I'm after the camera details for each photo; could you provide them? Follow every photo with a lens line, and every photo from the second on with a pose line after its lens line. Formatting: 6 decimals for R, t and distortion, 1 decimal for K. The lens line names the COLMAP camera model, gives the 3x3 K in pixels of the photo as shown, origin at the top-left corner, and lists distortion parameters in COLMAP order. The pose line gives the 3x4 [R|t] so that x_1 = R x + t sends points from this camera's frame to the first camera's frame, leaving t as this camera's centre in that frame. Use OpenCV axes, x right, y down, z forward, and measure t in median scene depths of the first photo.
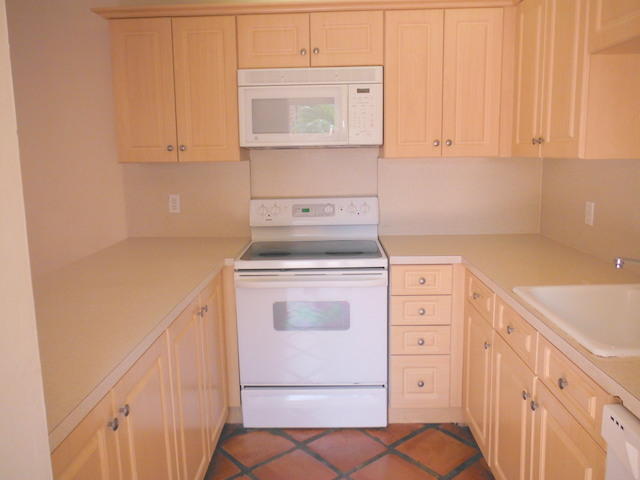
lens RADIAL K [[520.4, 0, 320.2], [0, 520.4, 238.9], [0, 0, 1]] dist [-0.003480, -0.015500]
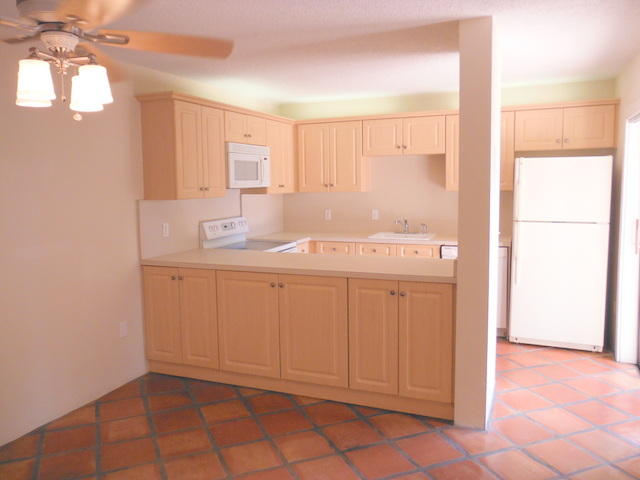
lens RADIAL K [[520.4, 0, 299.4], [0, 520.4, 238.5], [0, 0, 1]] dist [-0.003480, -0.015500]
pose [[0.362522, -0.089454, 0.927672, -1.497580], [0.168089, 0.985336, 0.029327, -0.028277], [-0.916692, 0.145300, 0.372242, 0.192394]]
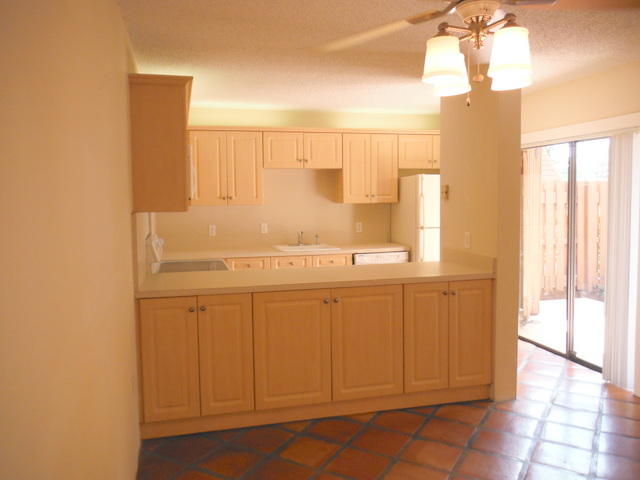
lens RADIAL K [[520.4, 0, 318.2], [0, 520.4, 238.3], [0, 0, 1]] dist [-0.003480, -0.015500]
pose [[-0.278483, -0.057657, 0.958709, -1.466043], [0.179424, 0.977500, 0.110905, -0.162080], [-0.943533, 0.202900, -0.261872, 1.033840]]
